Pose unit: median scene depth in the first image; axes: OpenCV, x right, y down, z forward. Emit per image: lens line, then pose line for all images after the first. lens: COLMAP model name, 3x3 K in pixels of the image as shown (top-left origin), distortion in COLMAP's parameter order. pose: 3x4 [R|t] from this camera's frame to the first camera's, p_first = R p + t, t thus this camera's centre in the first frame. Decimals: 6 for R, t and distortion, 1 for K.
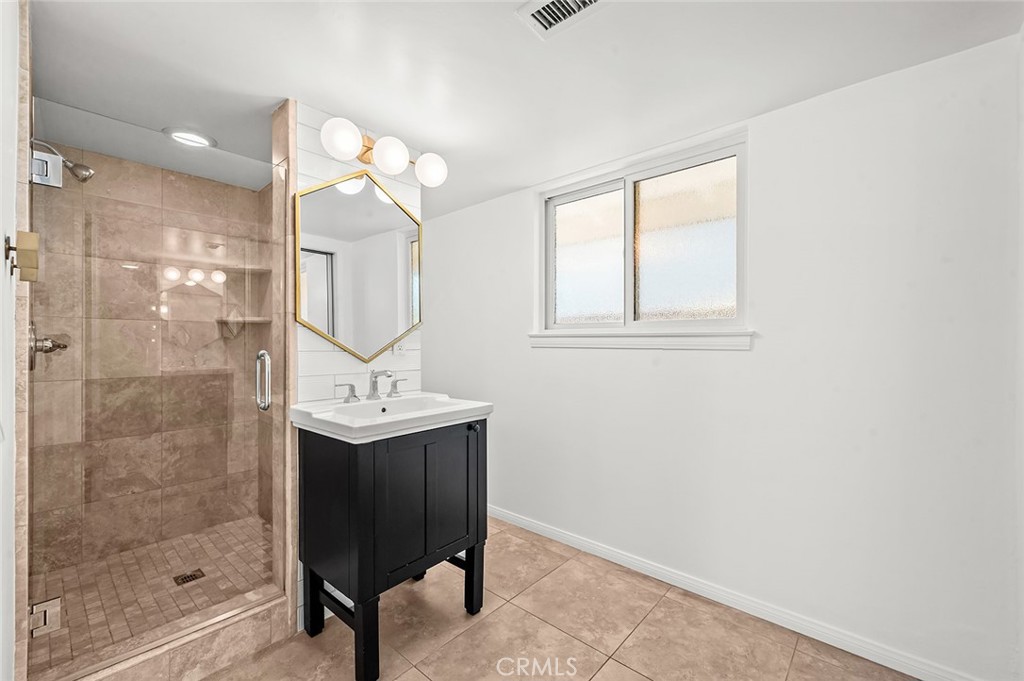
lens RADIAL K [[420.9, 0, 510.5], [0, 420.9, 345.8], [0, 0, 1]] dist [-0.000763, 0.000077]
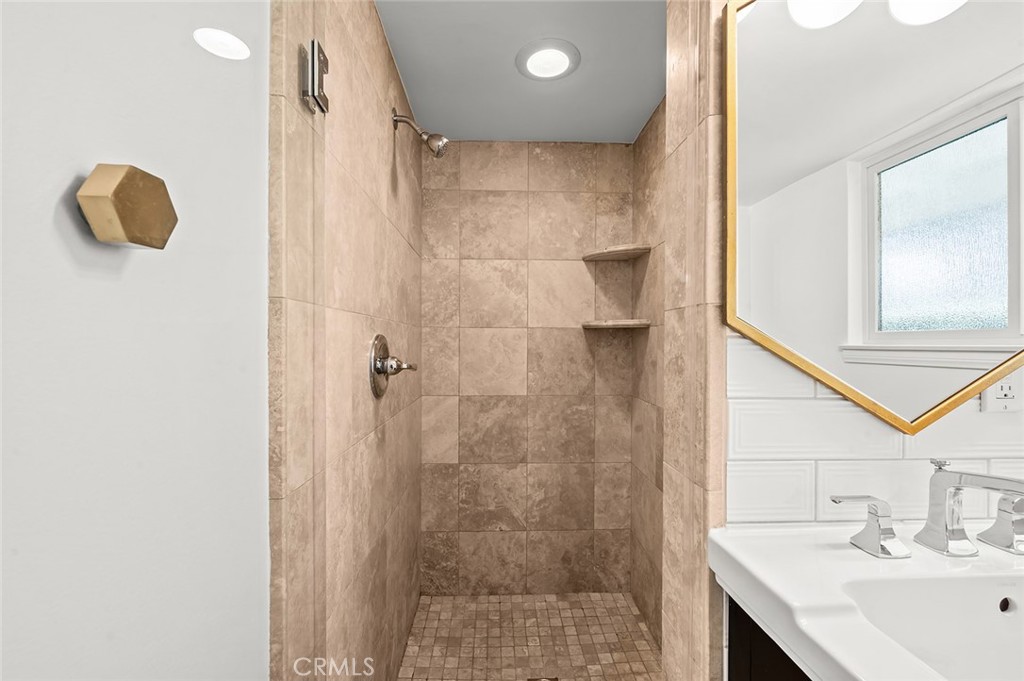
lens RADIAL K [[429.3, 0, 512.0], [0, 429.3, 340.5], [0, 0, 1]] dist [-0.001173, -0.000037]
pose [[0.695546, -0.002508, -0.718477, -0.254697], [-0.008330, 0.999899, -0.011554, -0.026587], [0.718433, 0.014021, 0.695454, 0.406477]]
